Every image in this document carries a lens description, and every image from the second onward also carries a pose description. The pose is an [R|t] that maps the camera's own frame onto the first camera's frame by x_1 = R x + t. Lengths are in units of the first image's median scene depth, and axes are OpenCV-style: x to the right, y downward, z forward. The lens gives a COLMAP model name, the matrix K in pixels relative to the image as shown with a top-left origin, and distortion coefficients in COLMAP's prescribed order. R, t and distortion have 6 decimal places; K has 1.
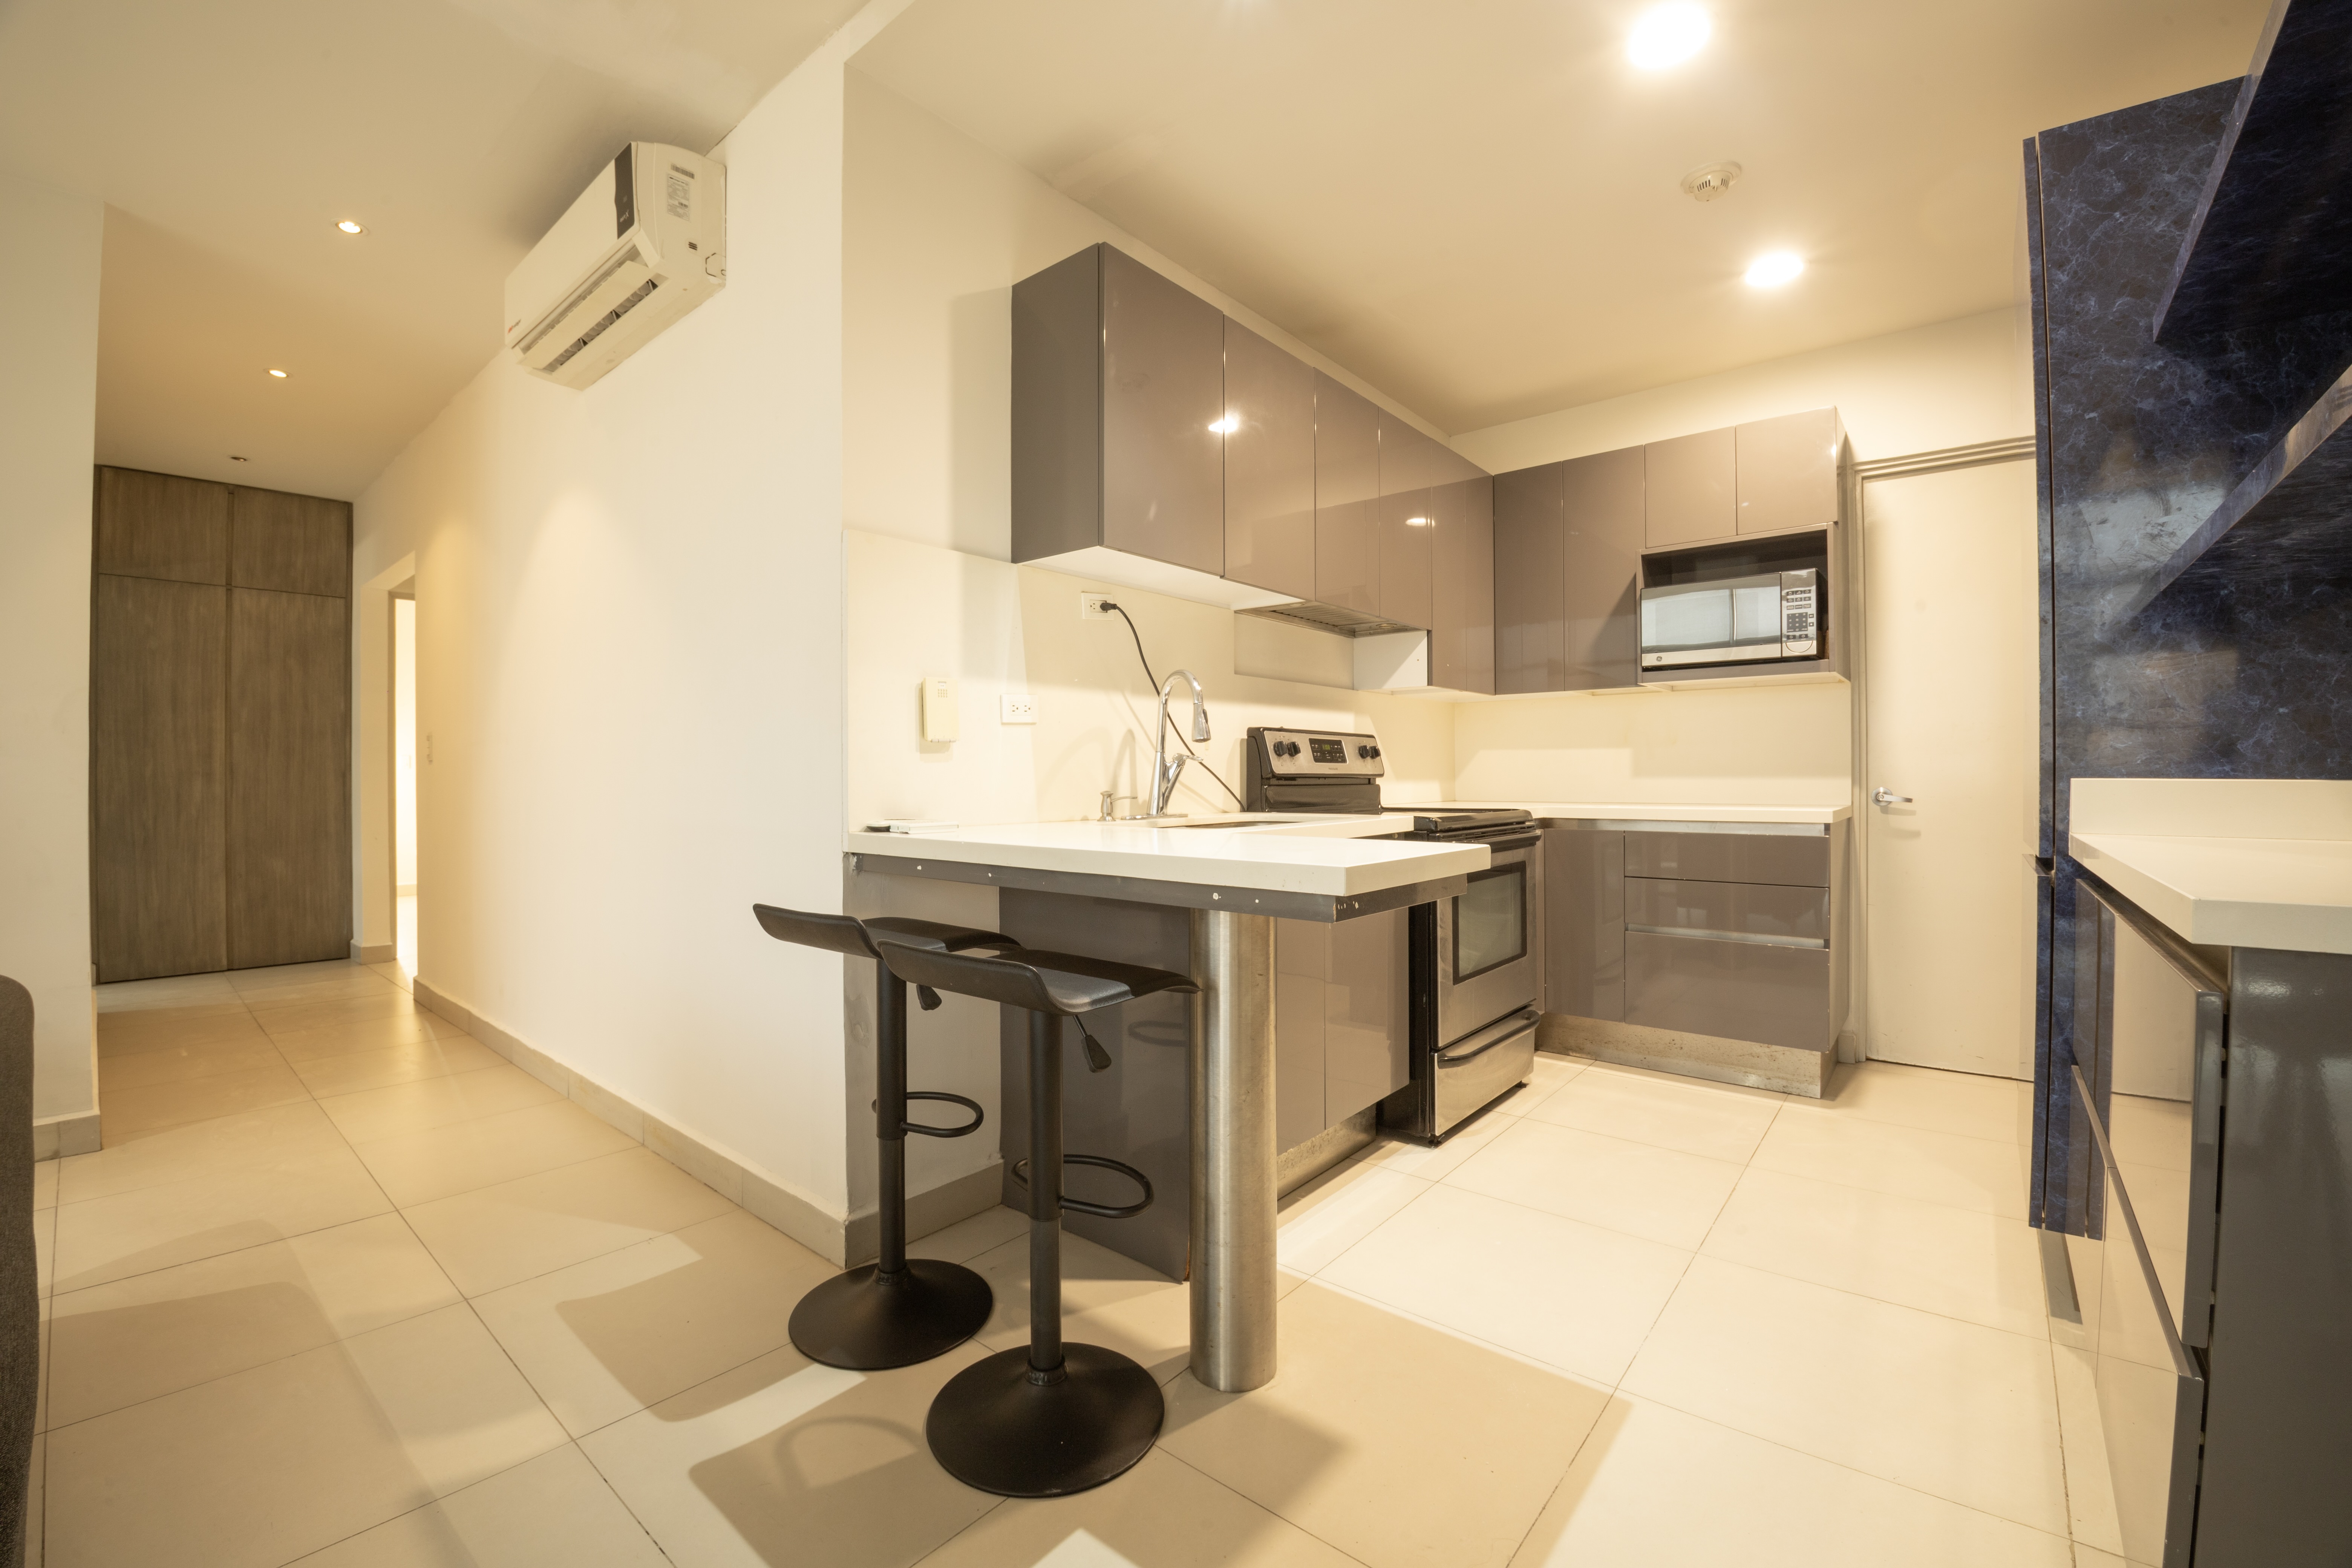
lens RADIAL K [[967.9, 0, 1168.0], [0, 967.9, 780.5], [0, 0, 1]] dist [-0.031771, -0.003962]
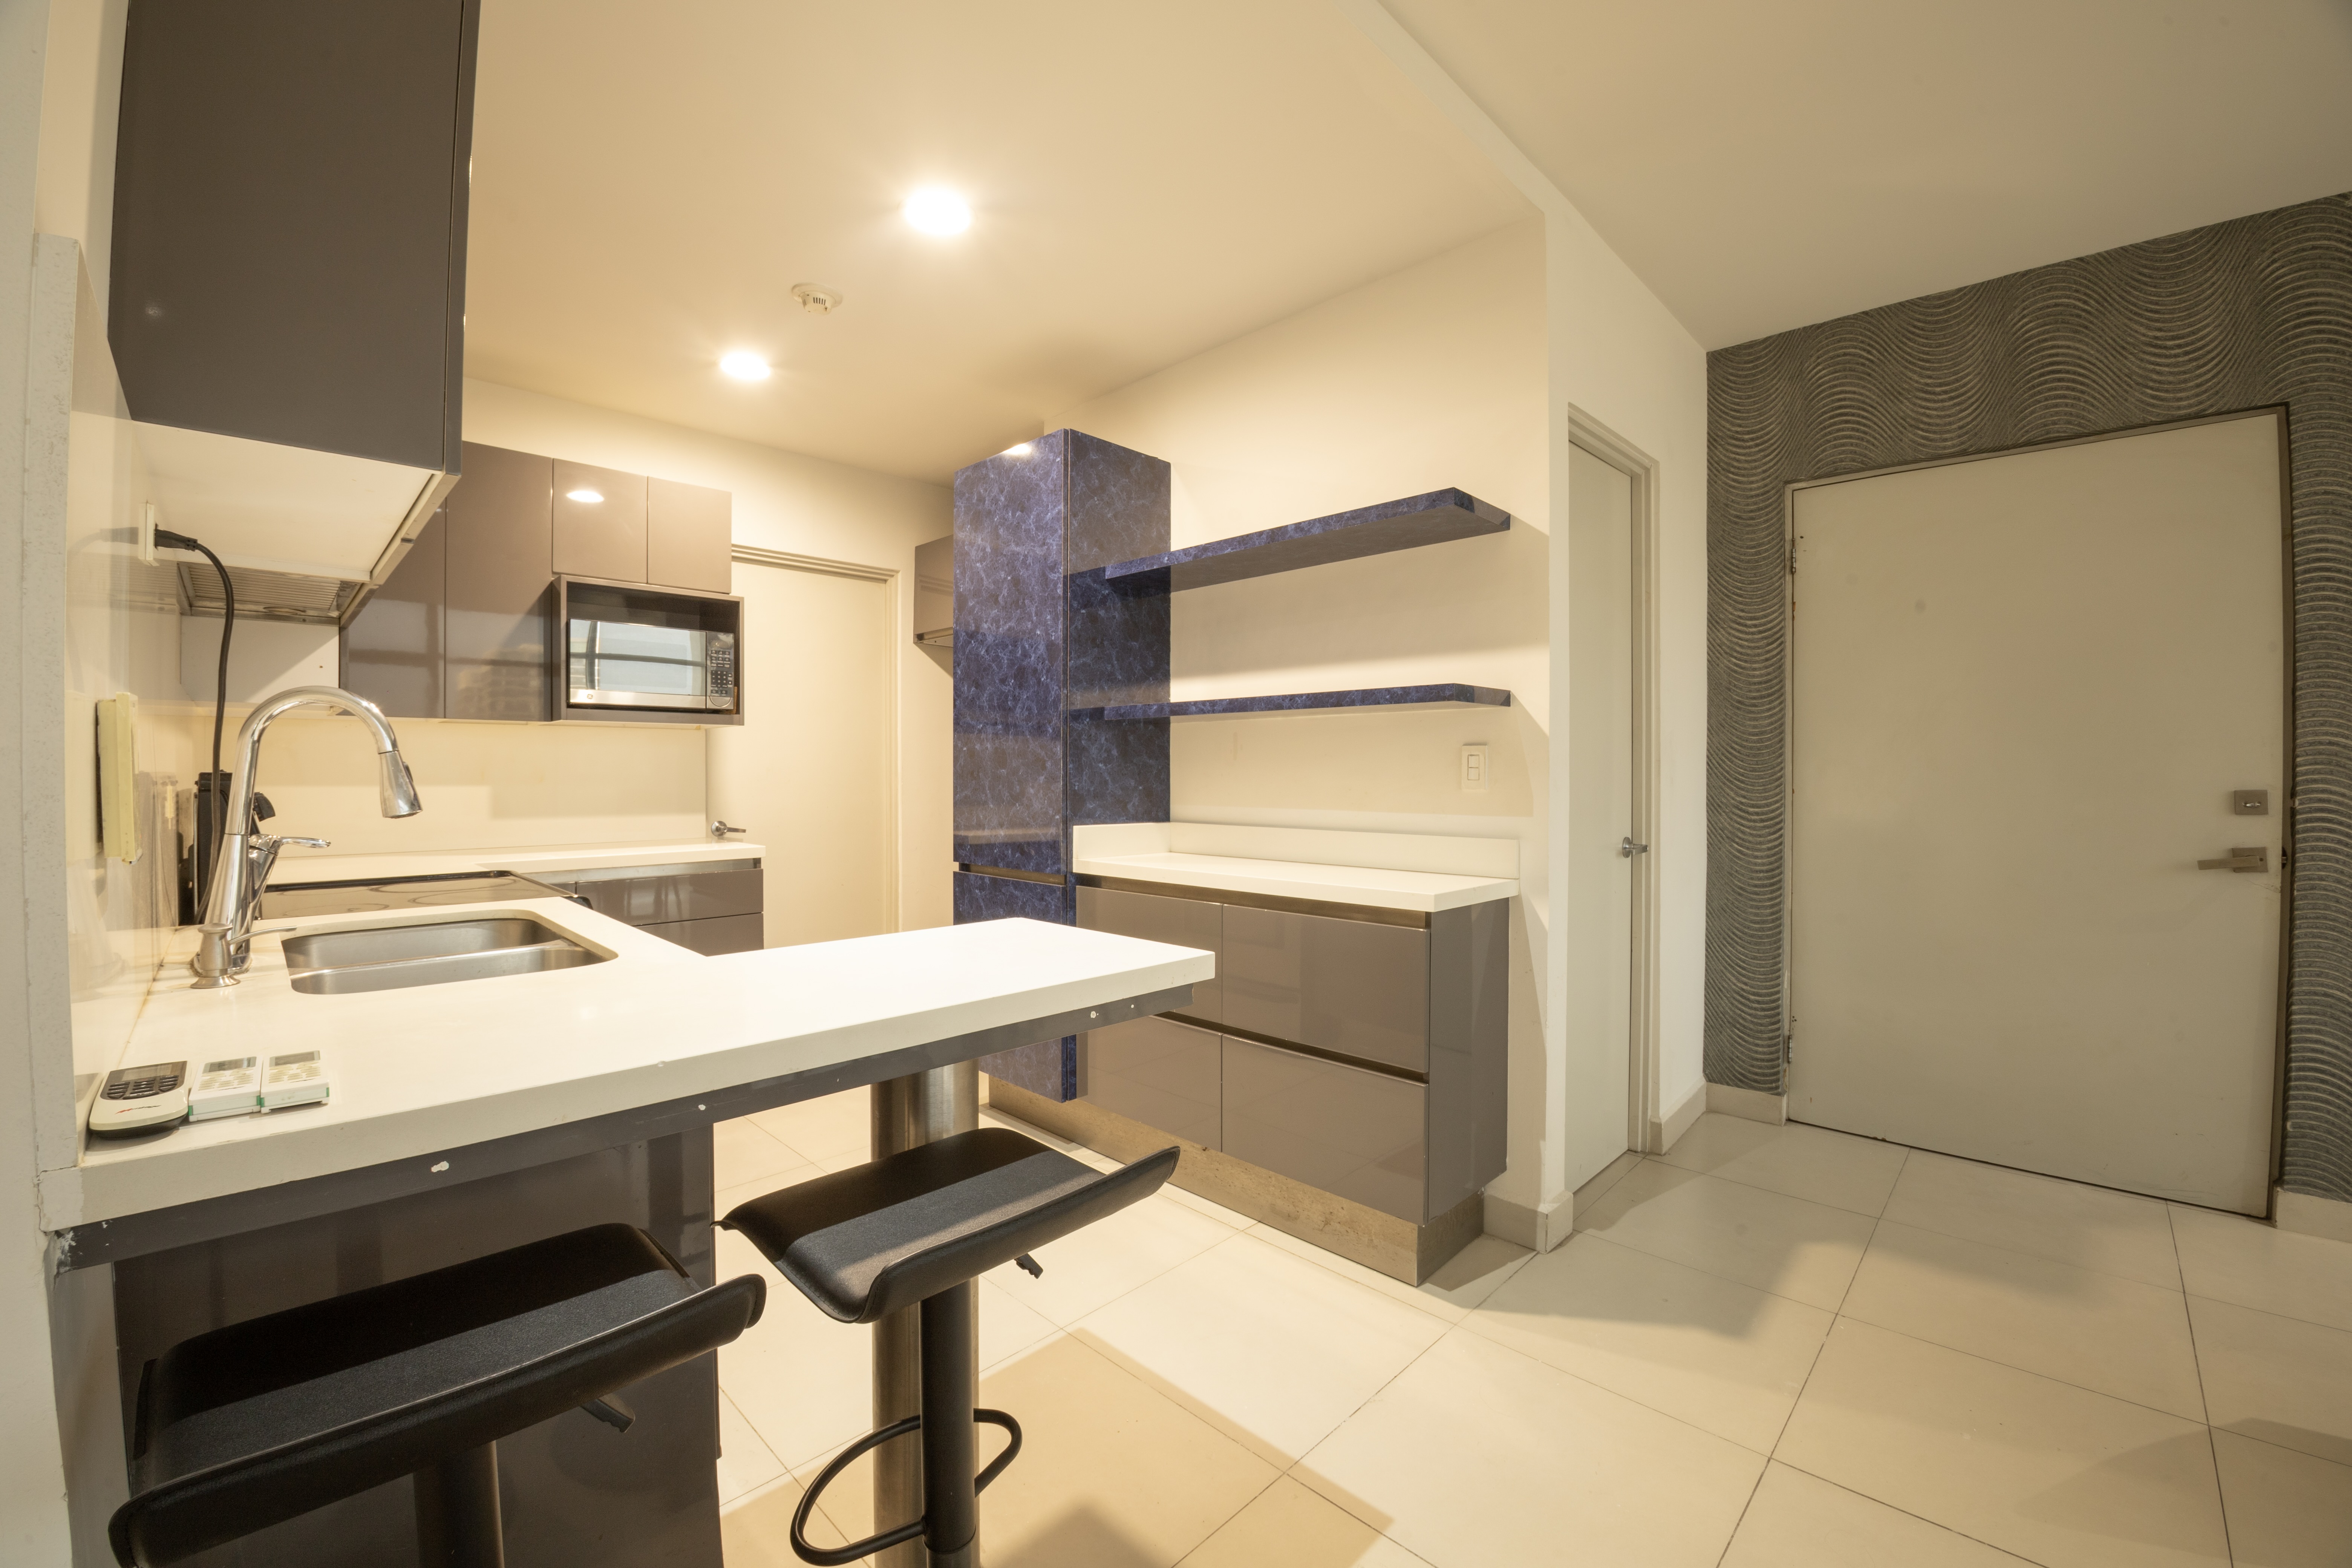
lens RADIAL K [[943.9, 0, 1168.0], [0, 943.9, 780.9], [0, 0, 1]] dist [-0.036514, -0.000101]
pose [[0.075139, -0.005422, 0.997158, -0.454597], [0.002375, 0.999983, 0.005259, -0.059220], [-0.997170, 0.001974, 0.075150, 0.458218]]
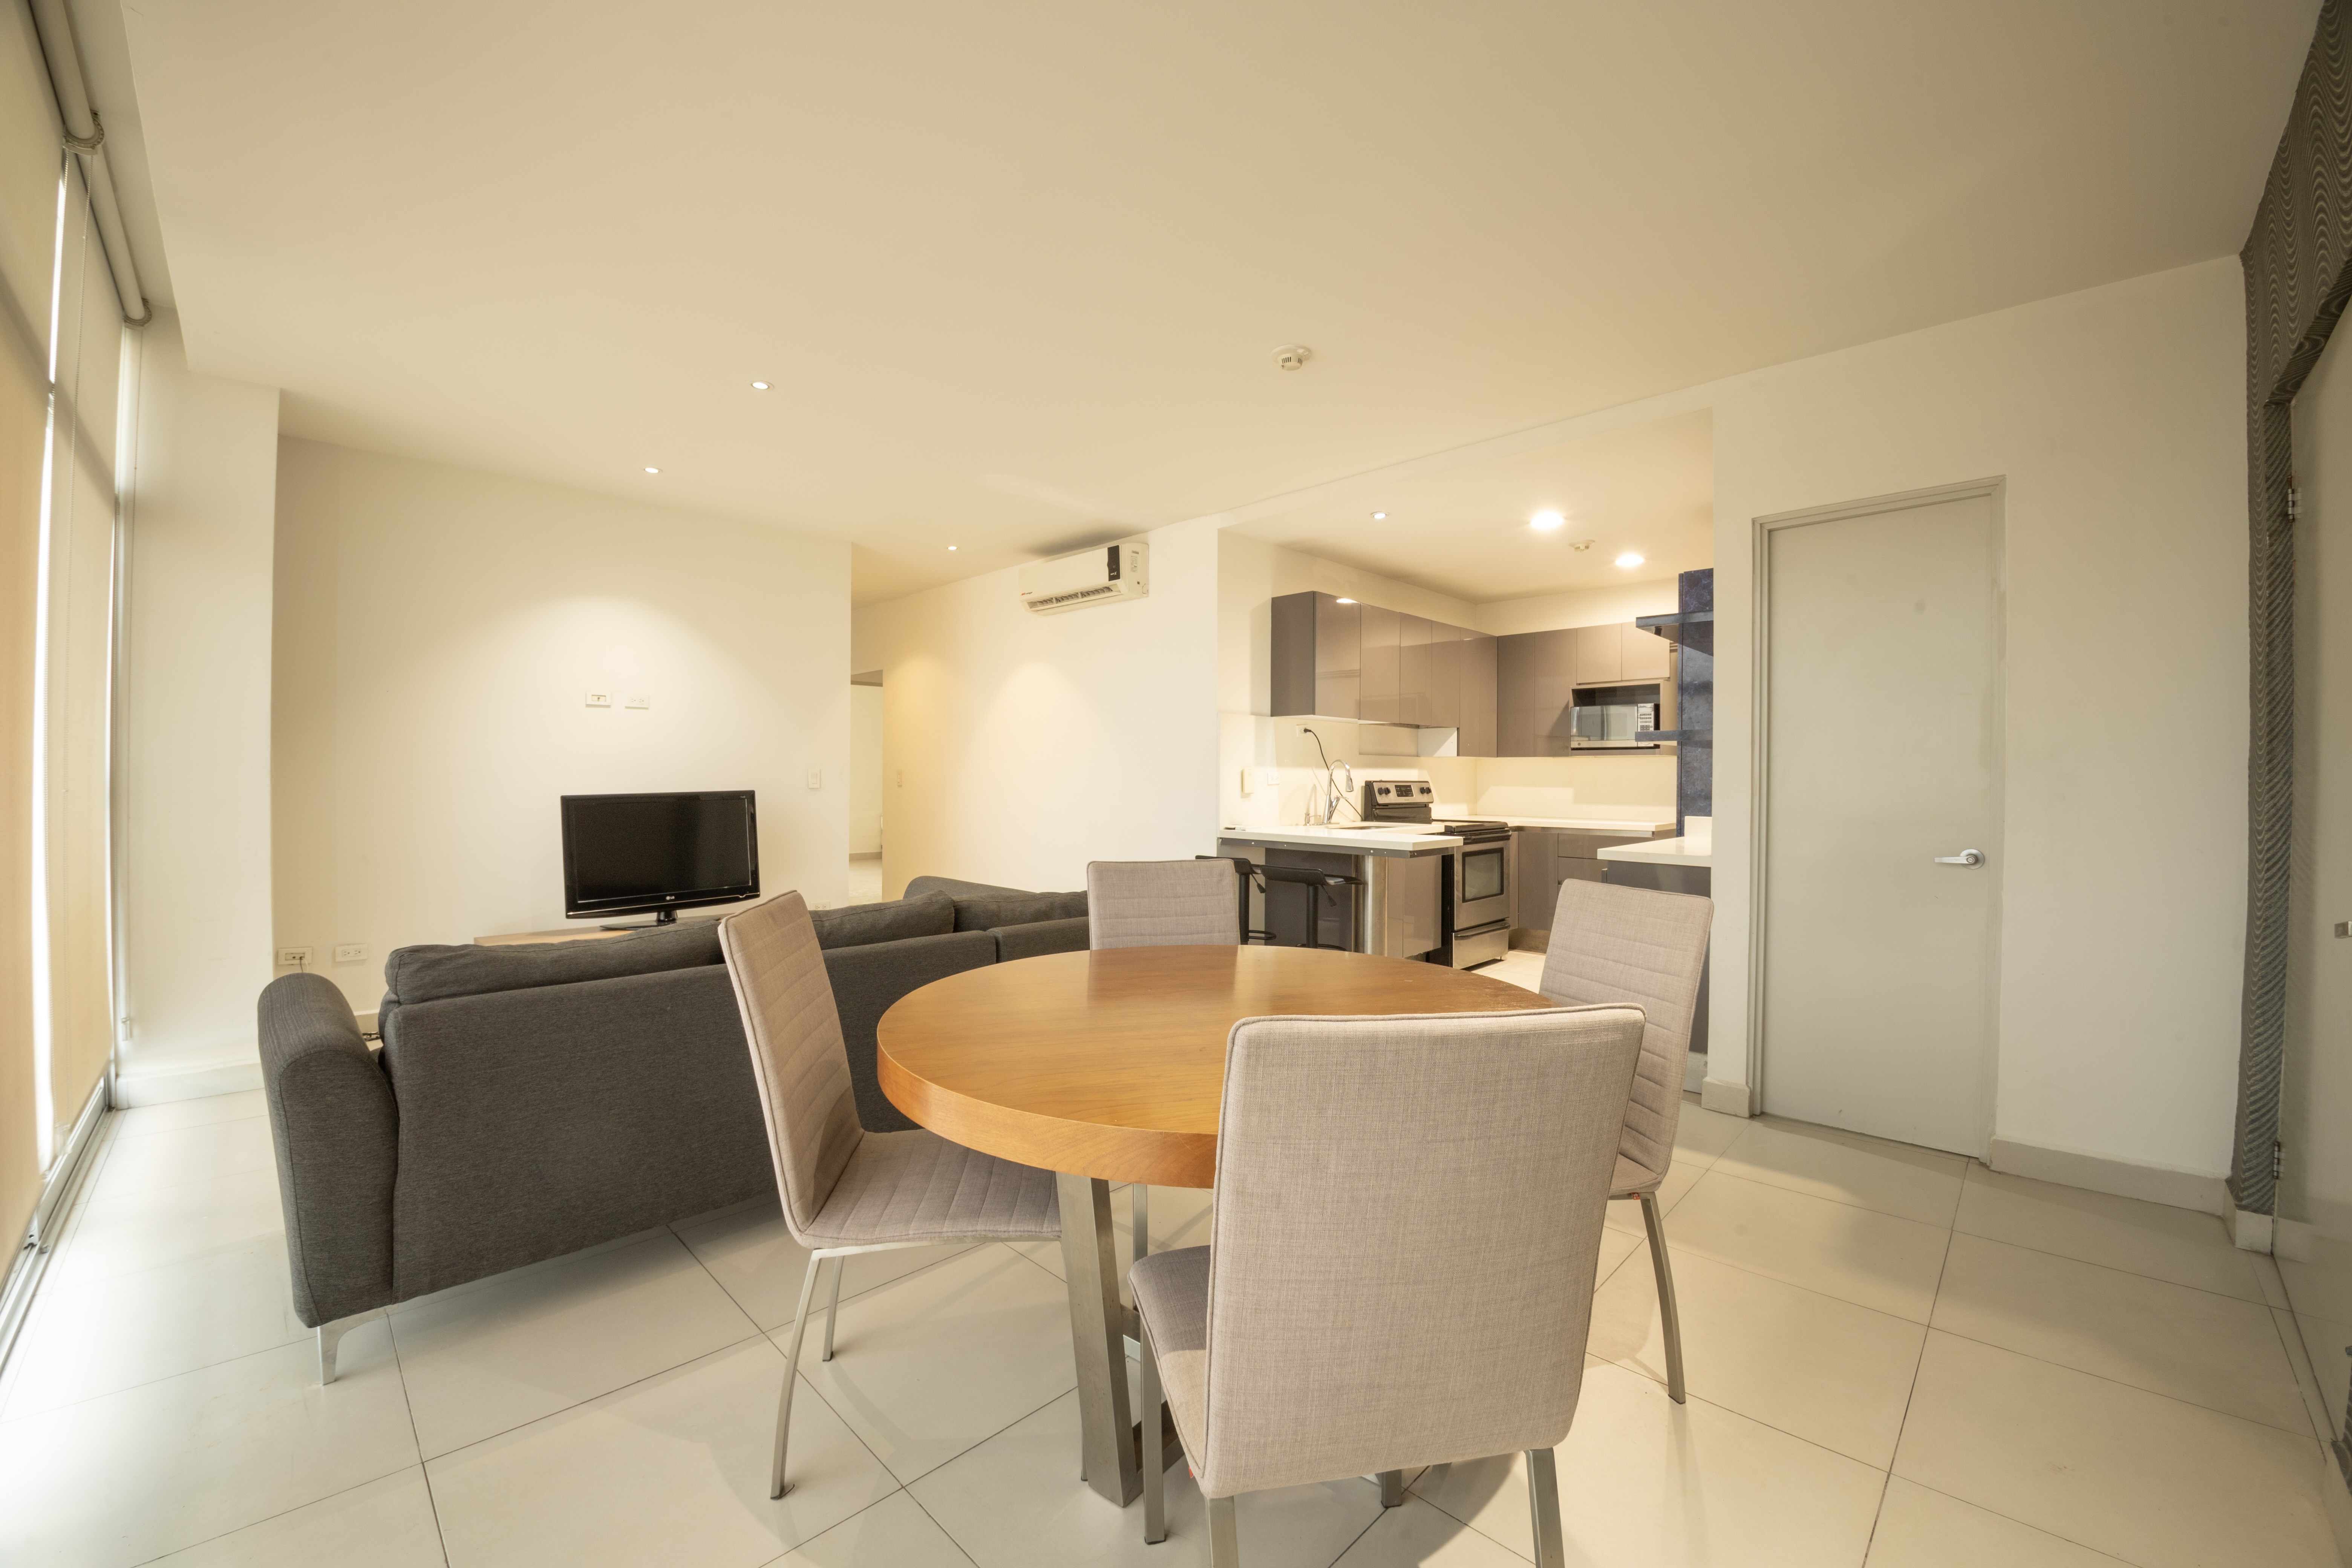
lens RADIAL K [[925.5, 0, 1167.5], [0, 925.5, 780.7], [0, 0, 1]] dist [-0.031093, -0.003716]
pose [[0.996801, 0.009722, -0.079333, -0.208531], [-0.009681, 0.999953, 0.000912, -0.059960], [0.079338, -0.000141, 0.996848, -1.148533]]
